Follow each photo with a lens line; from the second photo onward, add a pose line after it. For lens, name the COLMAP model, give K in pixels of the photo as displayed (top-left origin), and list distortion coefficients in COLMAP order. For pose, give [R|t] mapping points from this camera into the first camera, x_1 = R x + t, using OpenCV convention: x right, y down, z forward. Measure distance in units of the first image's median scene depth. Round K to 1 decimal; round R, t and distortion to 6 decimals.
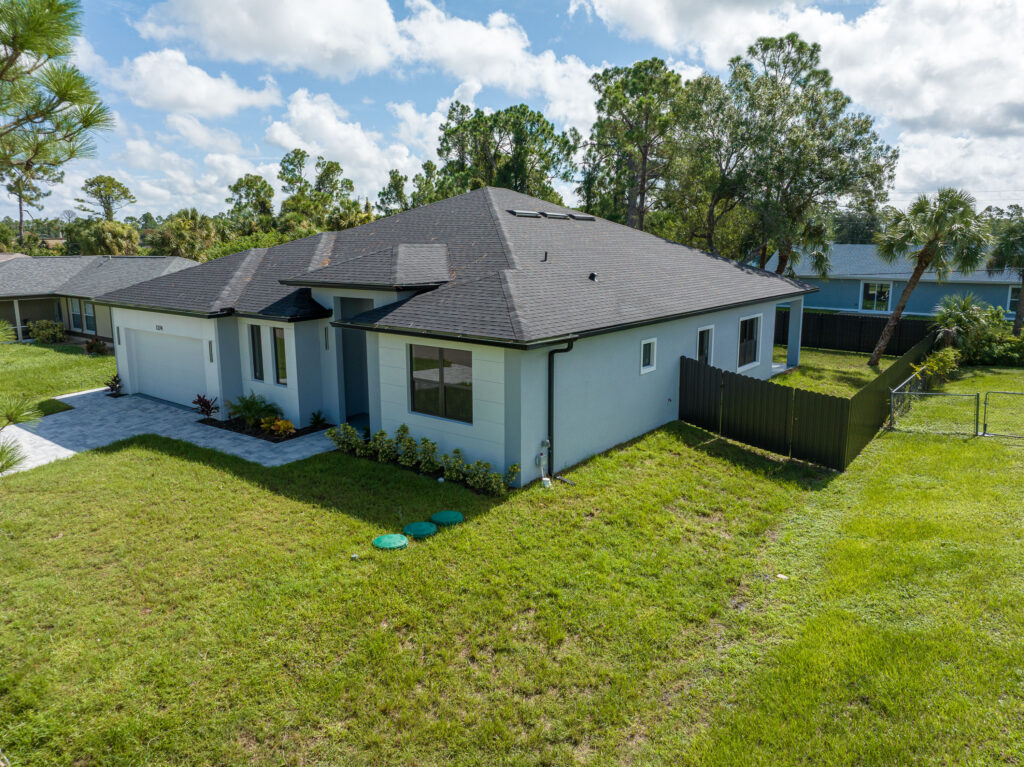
lens RADIAL K [[719.7, 0, 512.0], [0, 719.7, 383.5], [0, 0, 1]] dist [-0.006567, -0.001565]
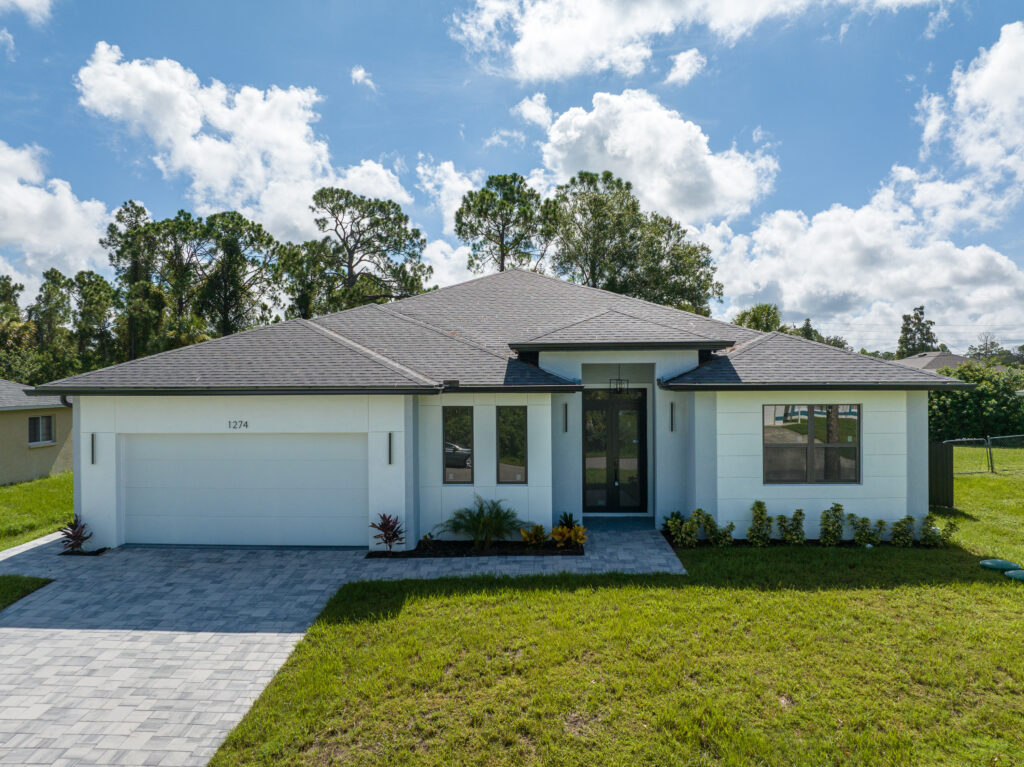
lens RADIAL K [[719.7, 0, 512.0], [0, 719.7, 383.5], [0, 0, 1]] dist [-0.006567, -0.001565]
pose [[0.818934, -0.010156, 0.573798, -0.717399], [0.119055, 0.981098, -0.152552, 0.013475], [-0.561403, 0.193243, 0.804664, 0.372520]]
